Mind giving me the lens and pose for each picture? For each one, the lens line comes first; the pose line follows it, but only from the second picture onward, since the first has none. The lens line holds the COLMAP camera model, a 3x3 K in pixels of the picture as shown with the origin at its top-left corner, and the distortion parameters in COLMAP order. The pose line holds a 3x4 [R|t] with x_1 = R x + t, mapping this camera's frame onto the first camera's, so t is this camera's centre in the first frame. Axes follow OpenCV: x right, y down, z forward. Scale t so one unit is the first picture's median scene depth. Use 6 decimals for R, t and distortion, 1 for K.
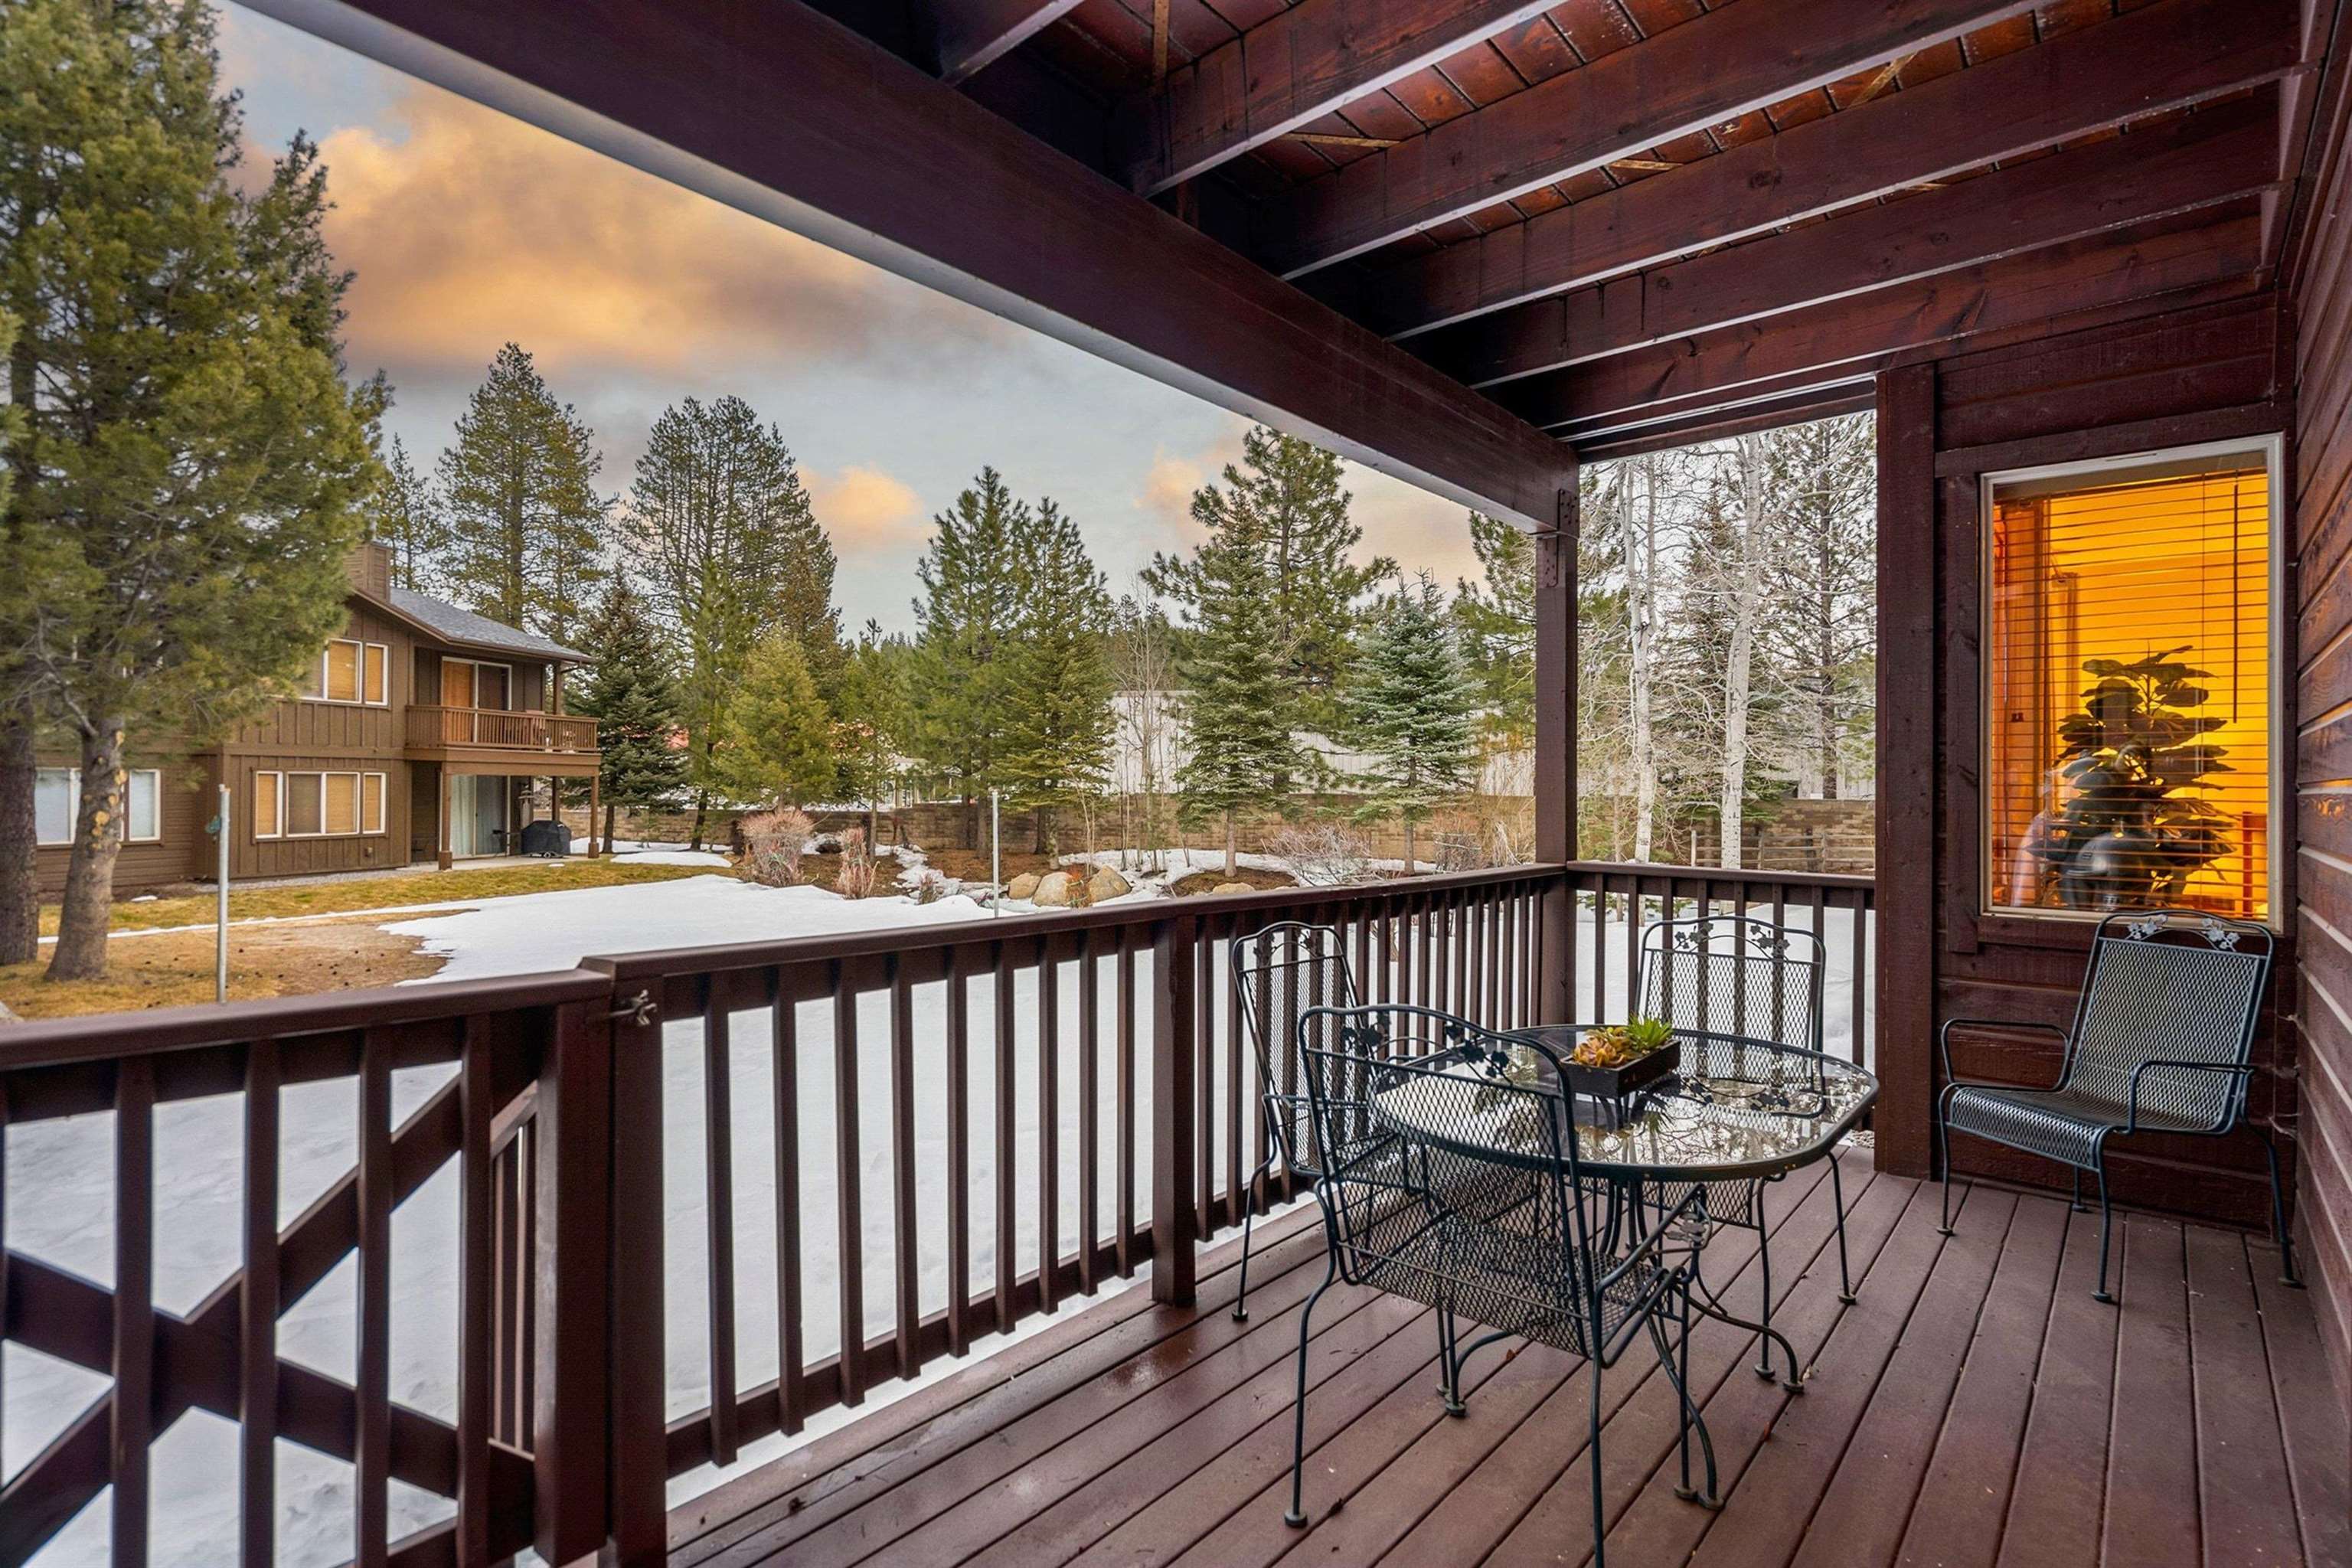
lens RADIAL K [[1100.2, 0, 1177.2], [0, 1100.2, 792.2], [0, 0, 1]] dist [-0.003587, -0.000459]
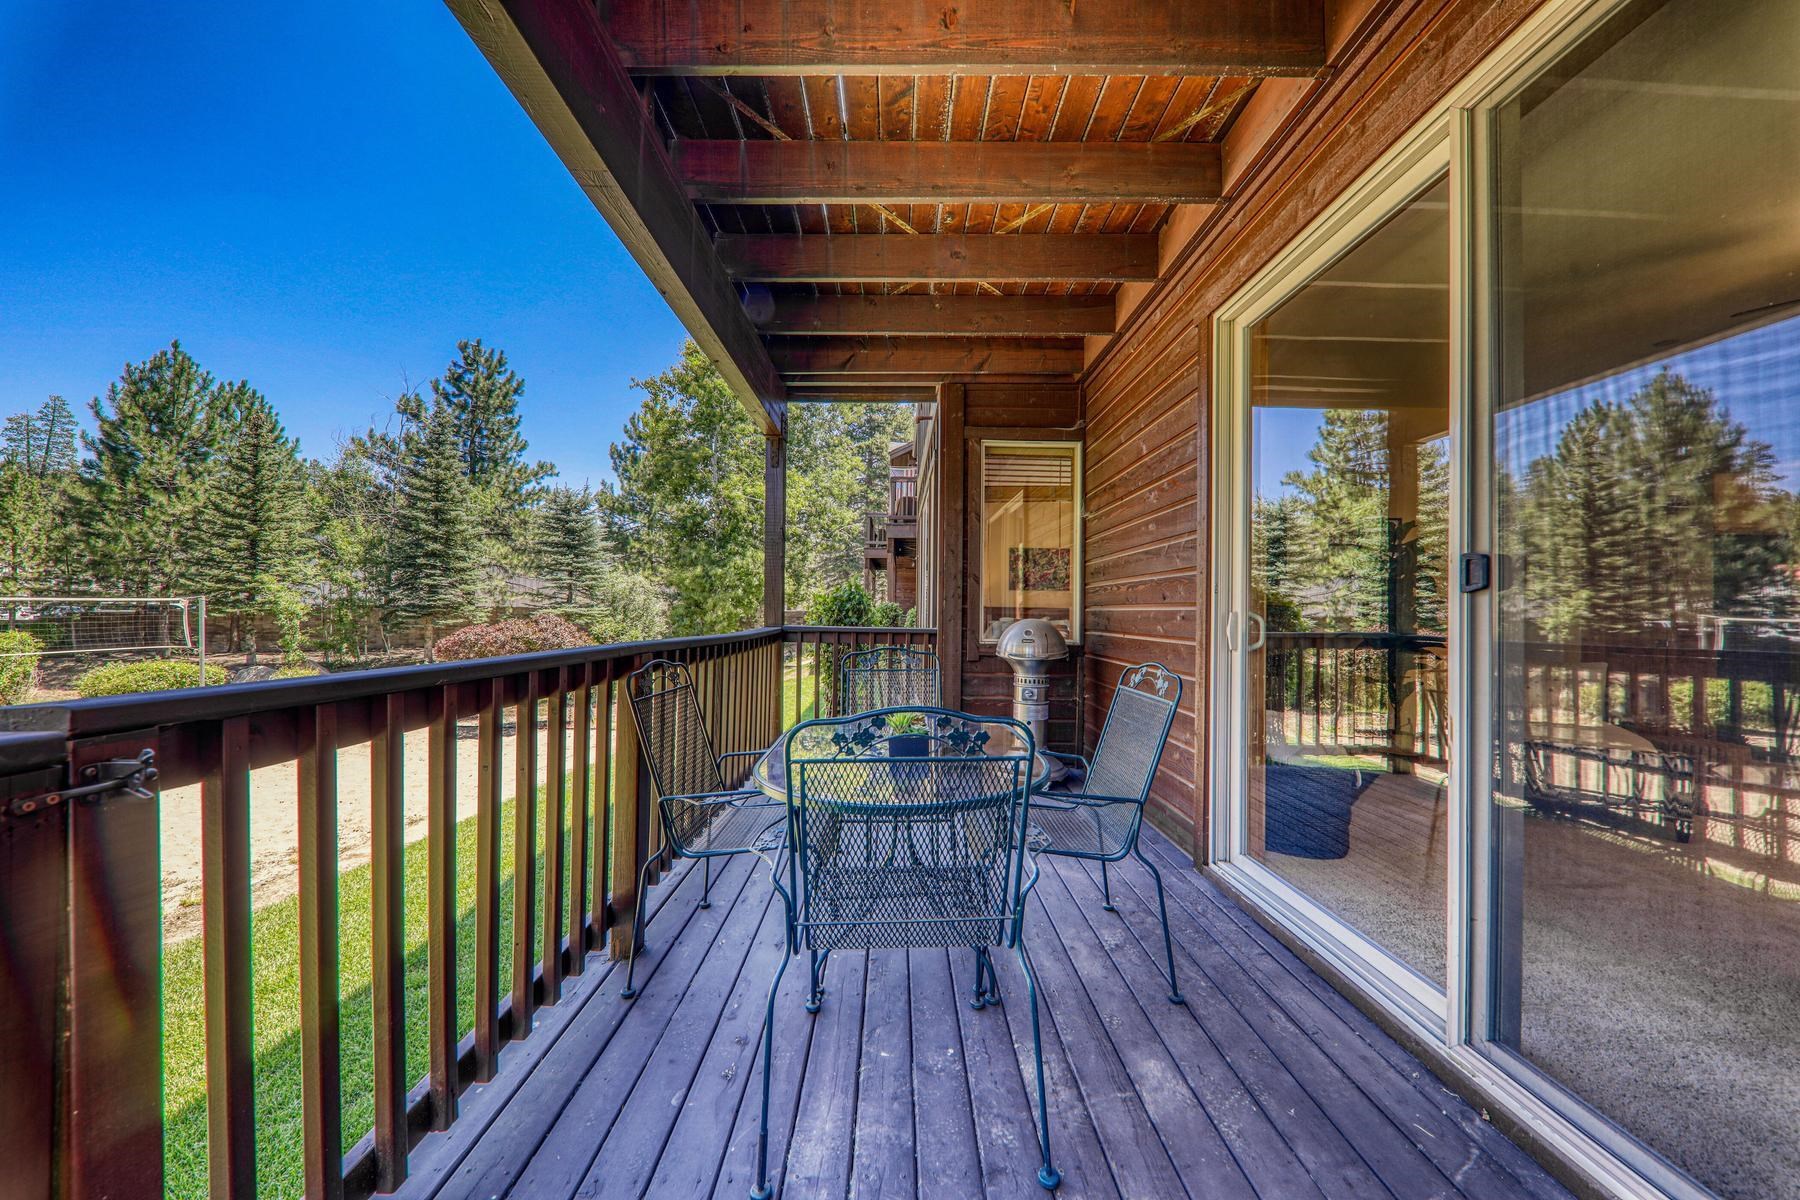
lens RADIAL K [[603.3, 0, 889.0], [0, 603.3, 610.0], [0, 0, 1]] dist [-0.001098, -0.000477]
pose [[0.761320, 0.004605, 0.648359, -0.175619], [-0.007082, 0.999974, 0.001214, 0.045245], [-0.648337, -0.005516, 0.761333, 0.203667]]
